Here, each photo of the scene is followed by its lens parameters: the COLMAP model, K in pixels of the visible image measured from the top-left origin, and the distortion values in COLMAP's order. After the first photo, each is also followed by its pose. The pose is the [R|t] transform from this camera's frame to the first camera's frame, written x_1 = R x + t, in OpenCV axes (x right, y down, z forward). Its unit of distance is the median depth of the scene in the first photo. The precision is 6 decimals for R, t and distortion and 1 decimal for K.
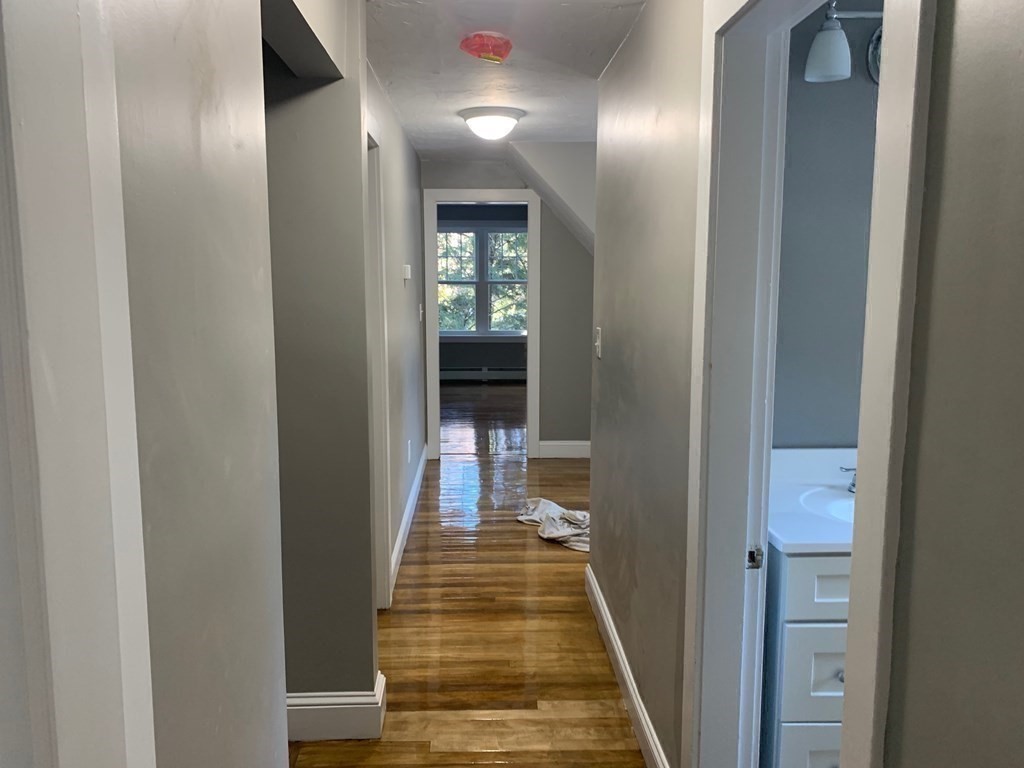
lens RADIAL K [[770.1, 0, 510.1], [0, 770.1, 383.6], [0, 0, 1]] dist [0.040371, -0.051332]
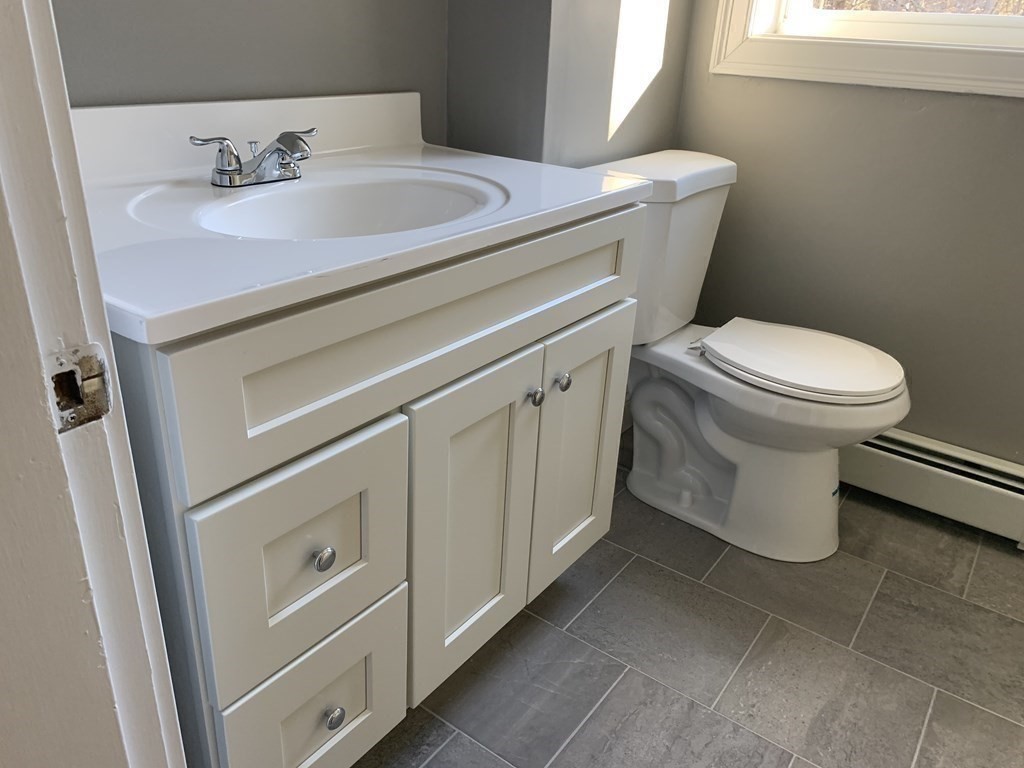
lens RADIAL K [[770.1, 0, 510.0], [0, 770.1, 385.6], [0, 0, 1]] dist [0.040371, -0.051332]
pose [[0.622927, -0.300914, 0.722089, 0.195033], [0.057995, 0.938281, 0.340976, 0.124971], [-0.780127, -0.170526, 0.601933, 0.660629]]
